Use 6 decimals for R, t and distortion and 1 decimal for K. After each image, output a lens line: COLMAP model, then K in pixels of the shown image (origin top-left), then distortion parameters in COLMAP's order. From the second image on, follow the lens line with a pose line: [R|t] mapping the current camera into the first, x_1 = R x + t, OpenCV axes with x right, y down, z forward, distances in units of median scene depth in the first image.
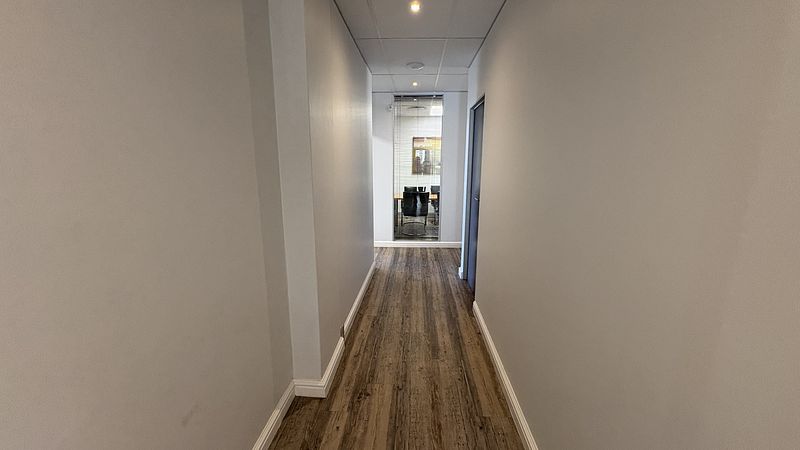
lens RADIAL K [[317.6, 0, 400.0], [0, 317.6, 225.0], [0, 0, 1]] dist [-0.000020, 0.000055]
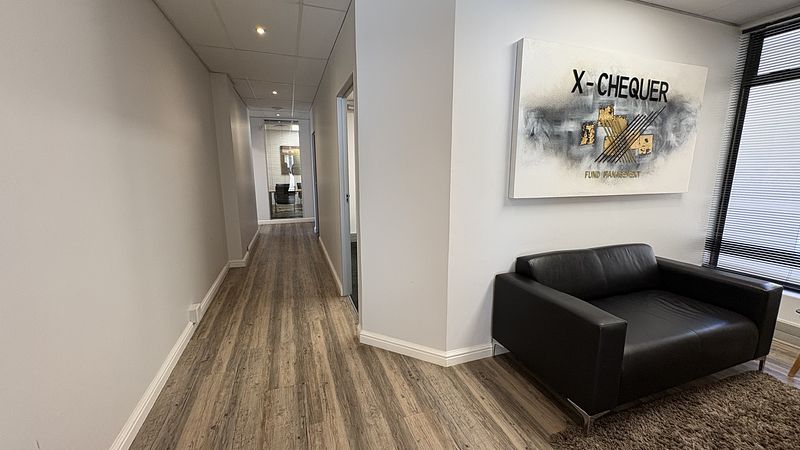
lens RADIAL K [[317.6, 0, 400.0], [0, 317.6, 225.0], [0, 0, 1]] dist [-0.000020, 0.000055]
pose [[0.926497, -0.067993, 0.370109, -0.012855], [0.073508, 0.997294, -0.000799, 0.136575], [-0.369054, 0.027946, 0.928988, -0.627667]]
